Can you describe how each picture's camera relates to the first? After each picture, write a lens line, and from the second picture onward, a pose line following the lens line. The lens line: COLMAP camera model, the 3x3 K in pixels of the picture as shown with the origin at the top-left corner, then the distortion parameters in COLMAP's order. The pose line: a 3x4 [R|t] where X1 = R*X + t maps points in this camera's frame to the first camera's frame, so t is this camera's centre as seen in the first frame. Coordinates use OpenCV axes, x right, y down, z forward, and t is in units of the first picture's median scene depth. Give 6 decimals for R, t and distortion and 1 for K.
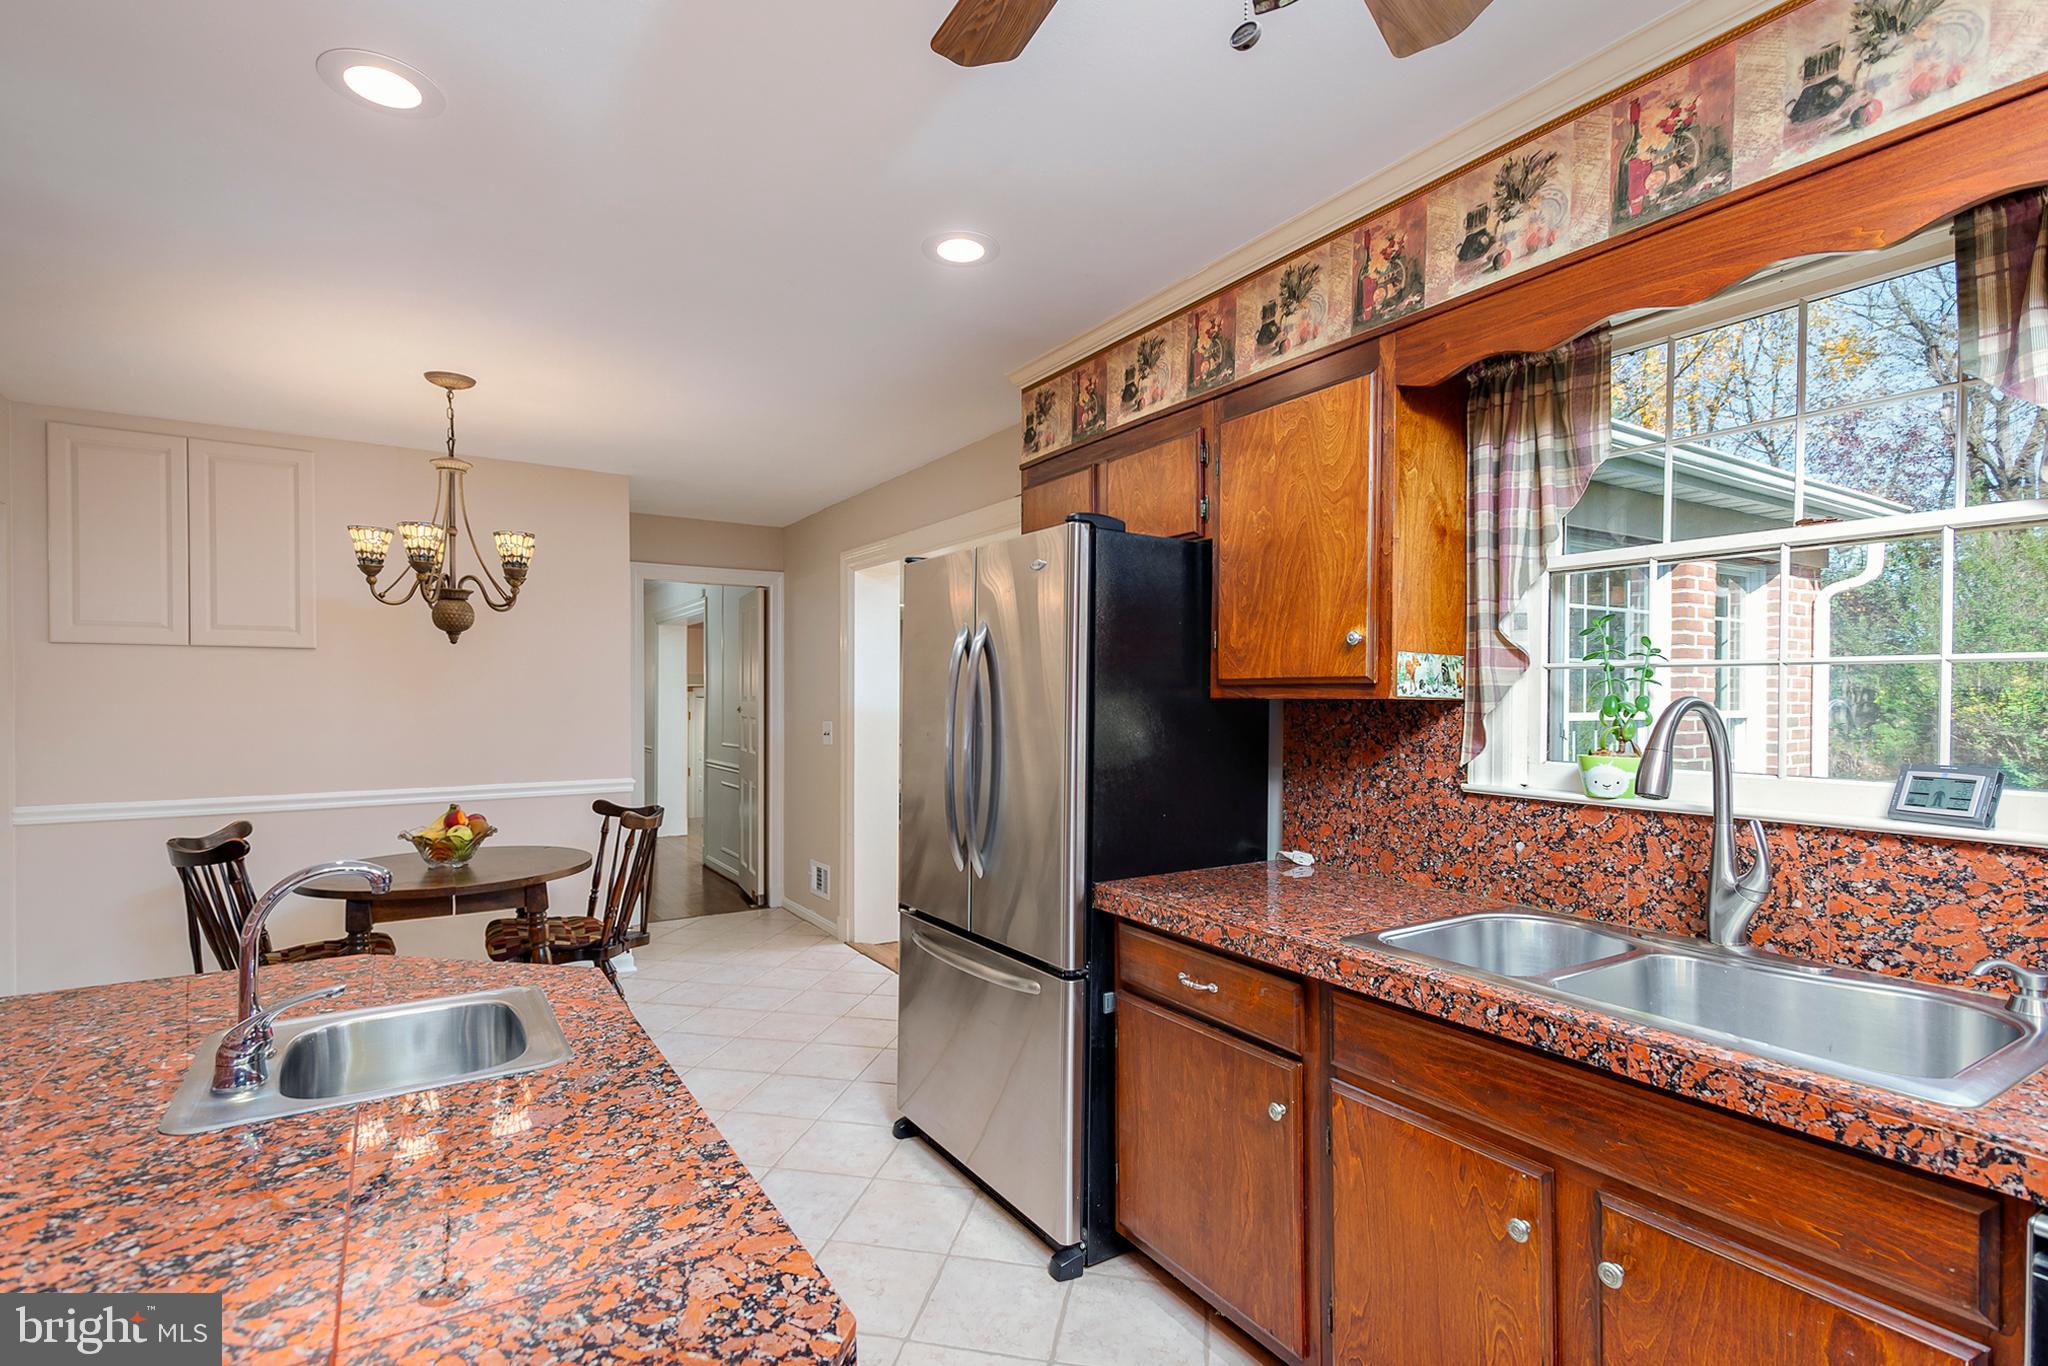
lens RADIAL K [[990.5, 0, 1014.2], [0, 990.5, 697.4], [0, 0, 1]] dist [0.052720, -0.016267]
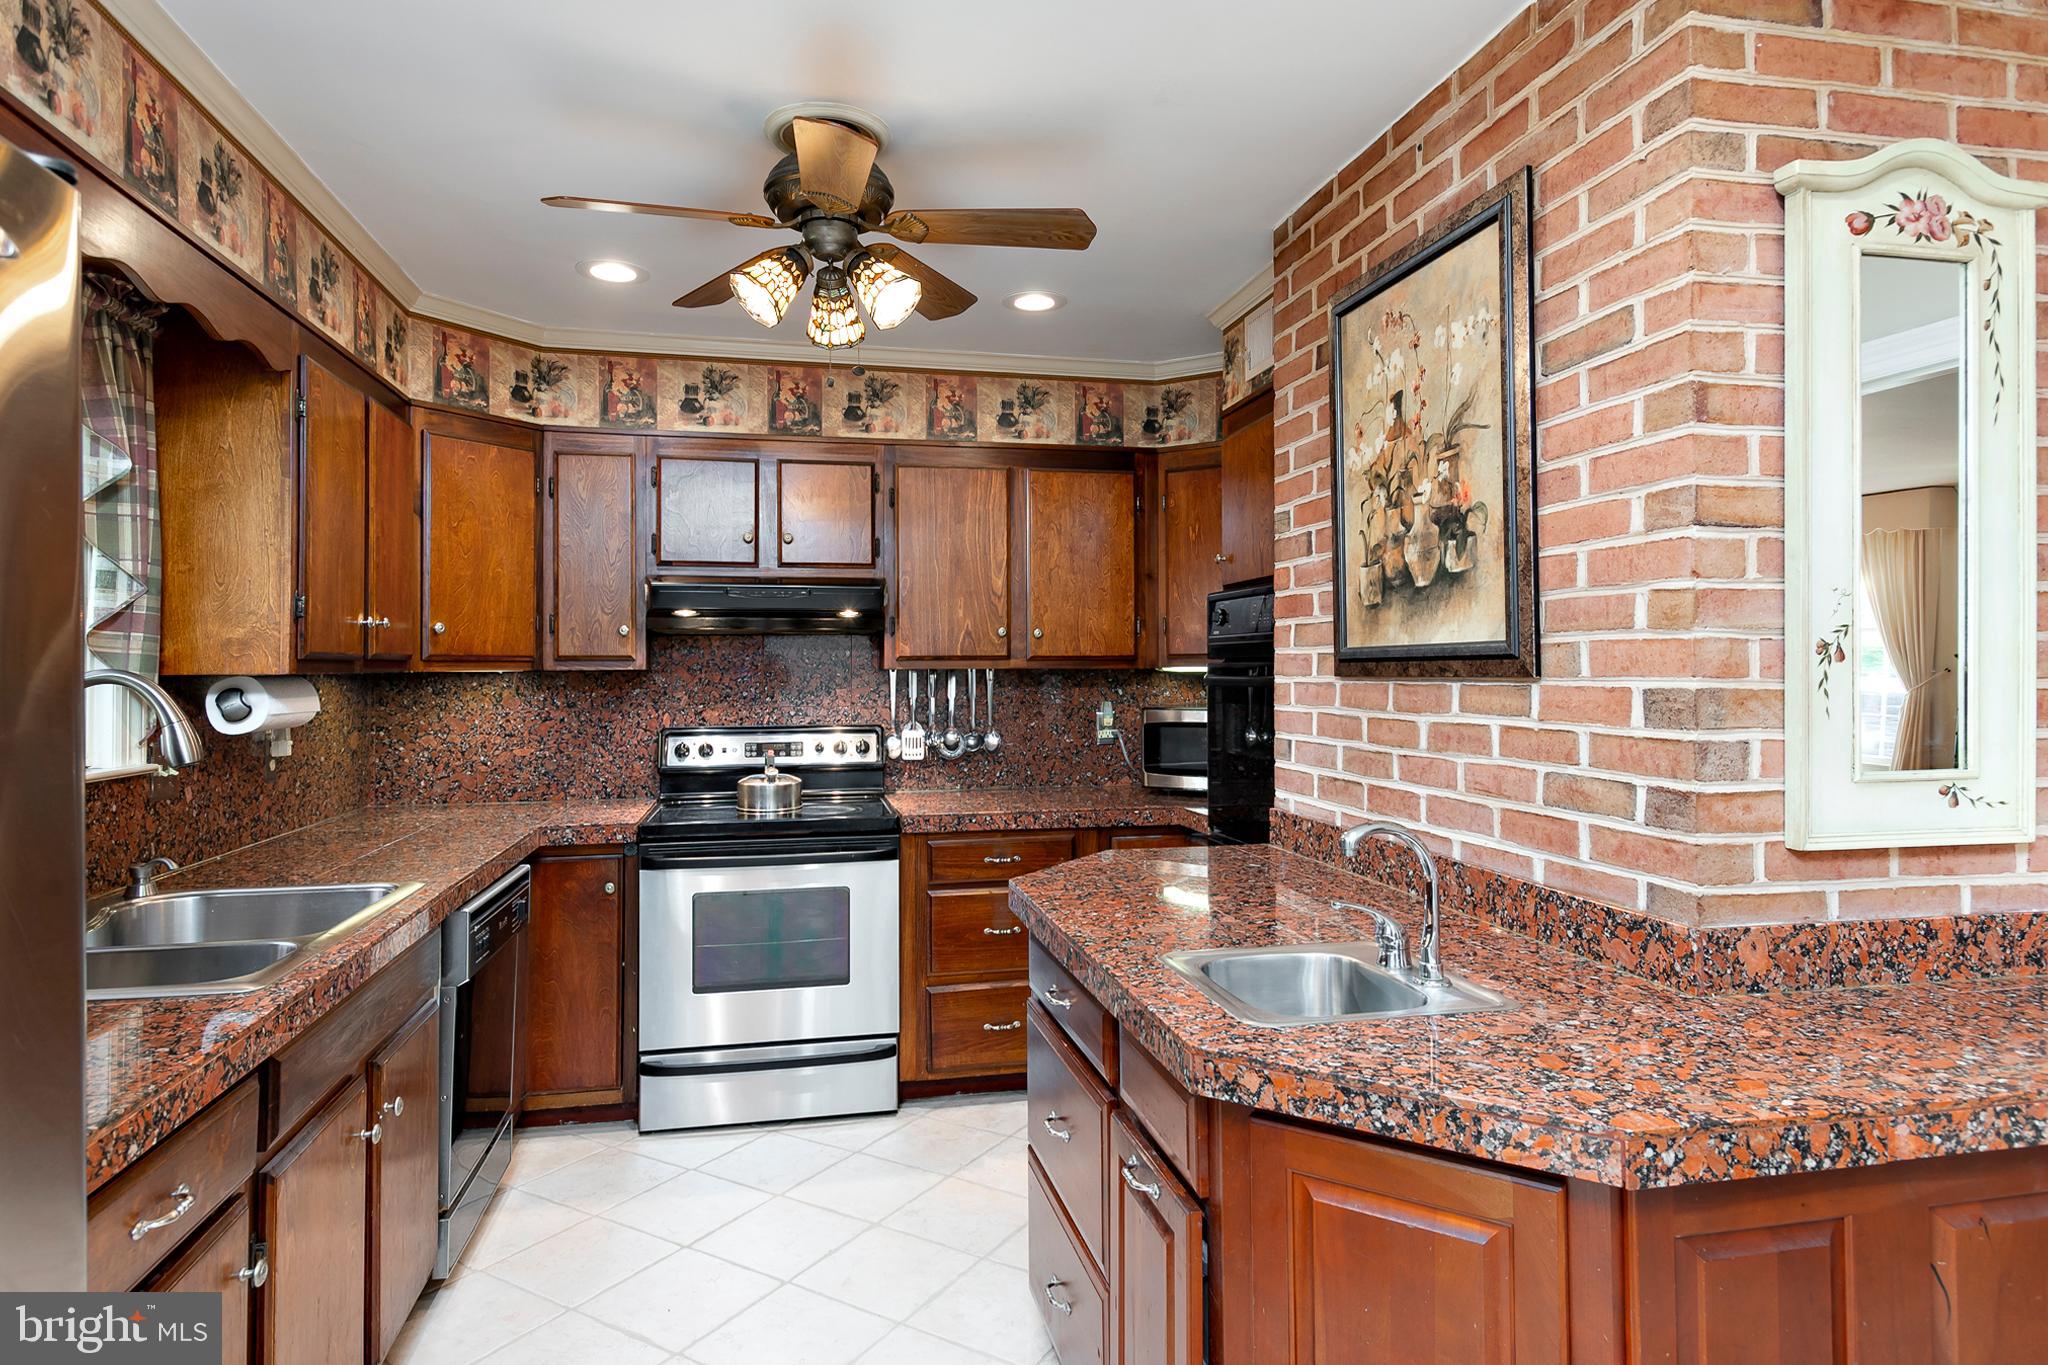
lens RADIAL K [[1161.4, 0, 1021.9], [0, 1161.4, 647.9], [0, 0, 1]] dist [0.037317, -0.018763]
pose [[-0.942790, 0.007028, 0.333313, -0.440562], [0.002288, 0.999891, -0.014614, -0.003090], [-0.333380, -0.013015, -0.942703, 1.399730]]
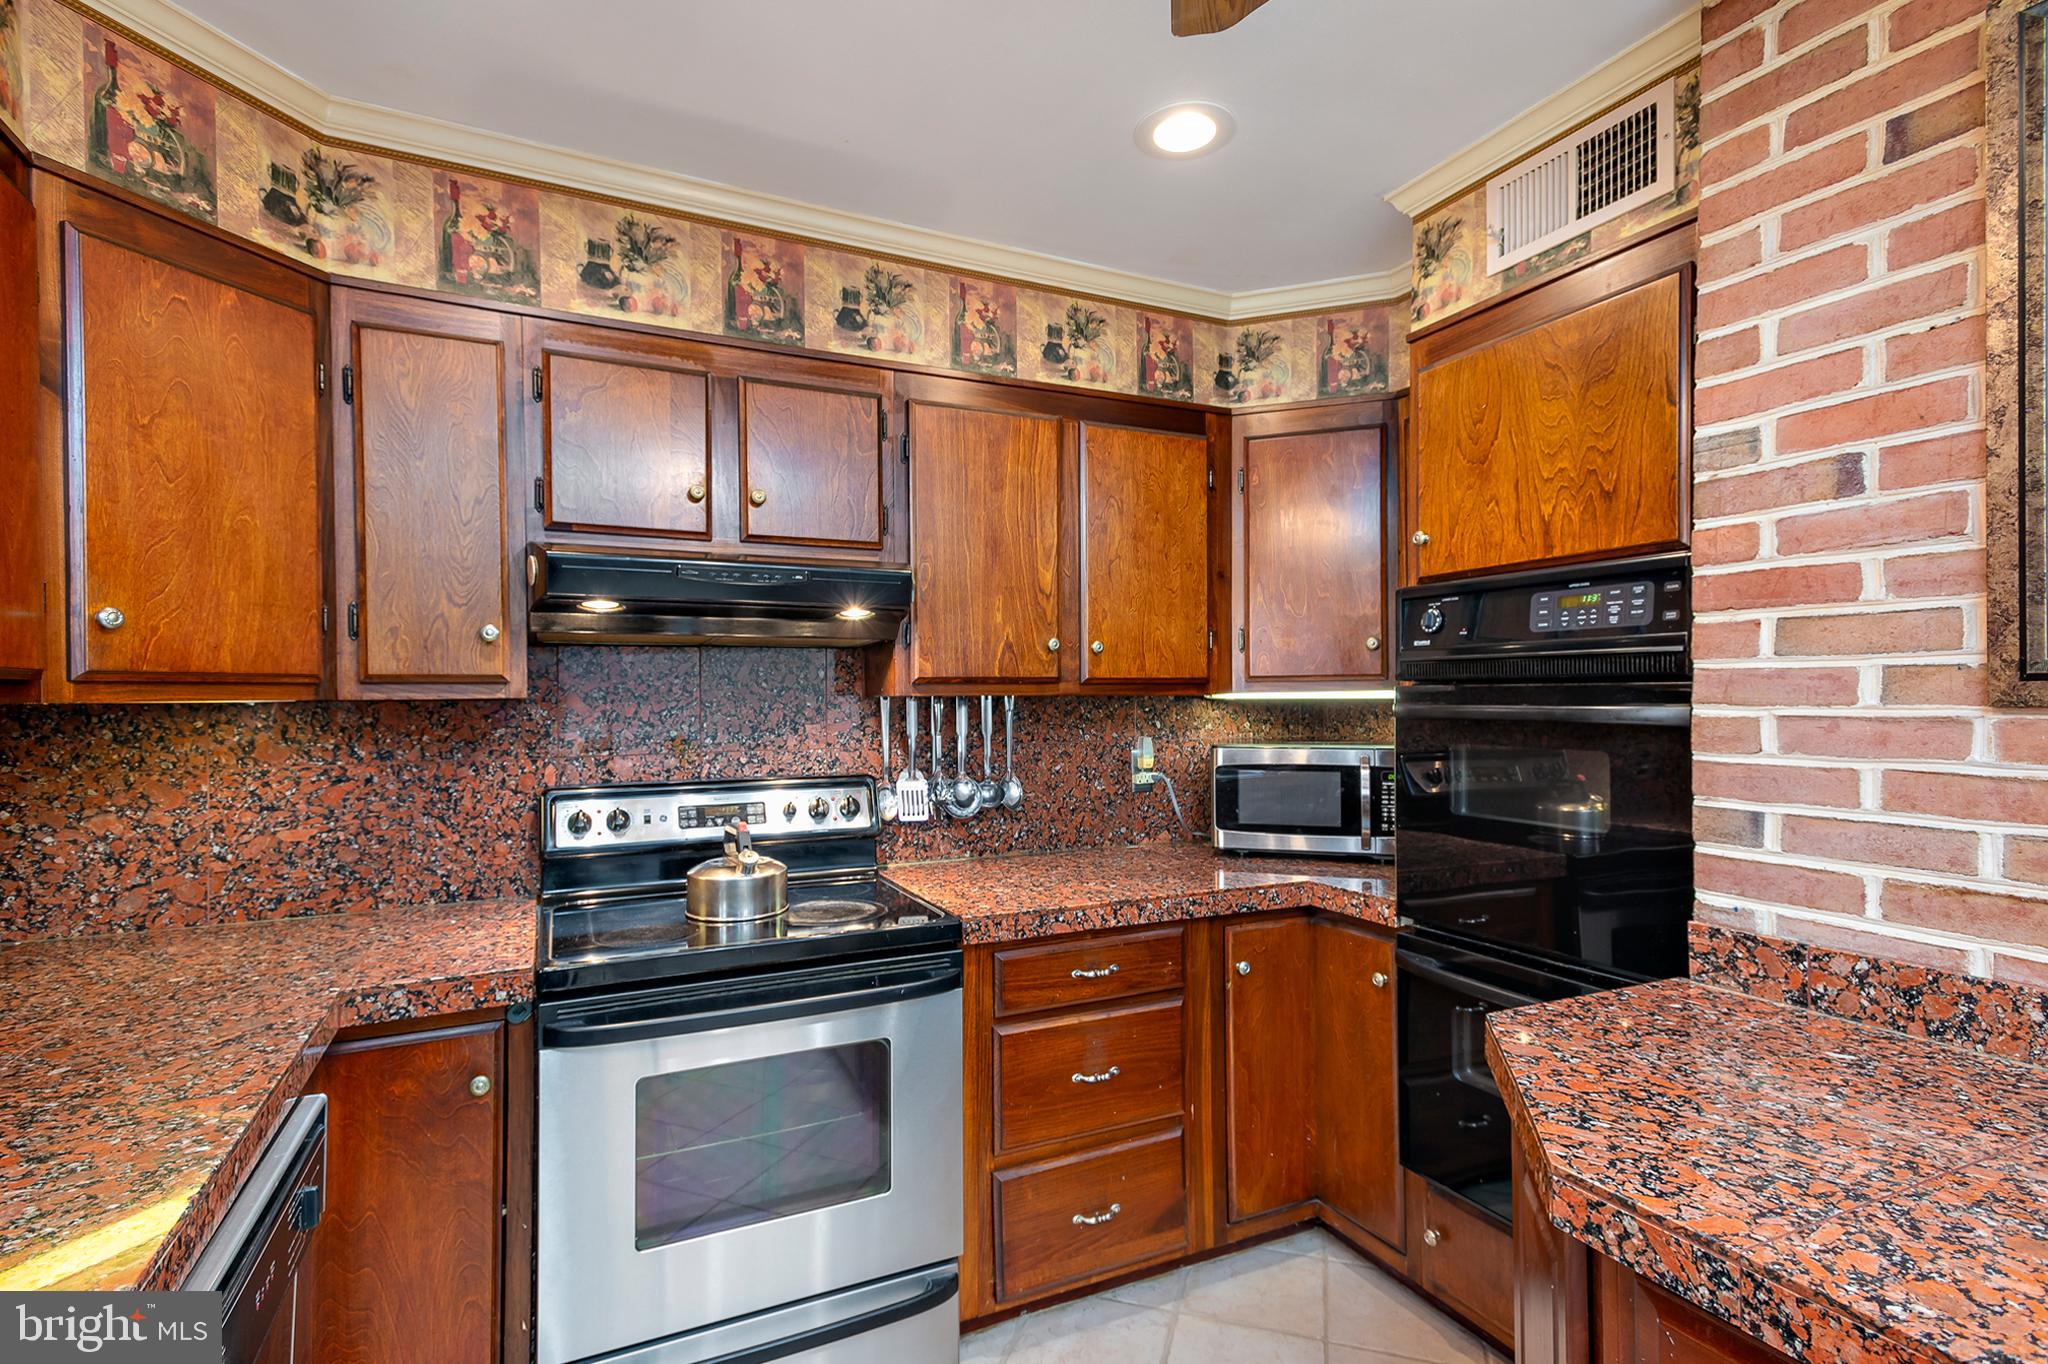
lens RADIAL K [[990.5, 0, 1014.2], [0, 990.5, 696.4], [0, 0, 1]] dist [0.052720, -0.016267]
pose [[-0.993540, 0.003716, 0.113418, 0.130222], [0.004222, 0.999982, 0.004218, -0.000854], [-0.113400, 0.004670, -0.993538, 0.799657]]
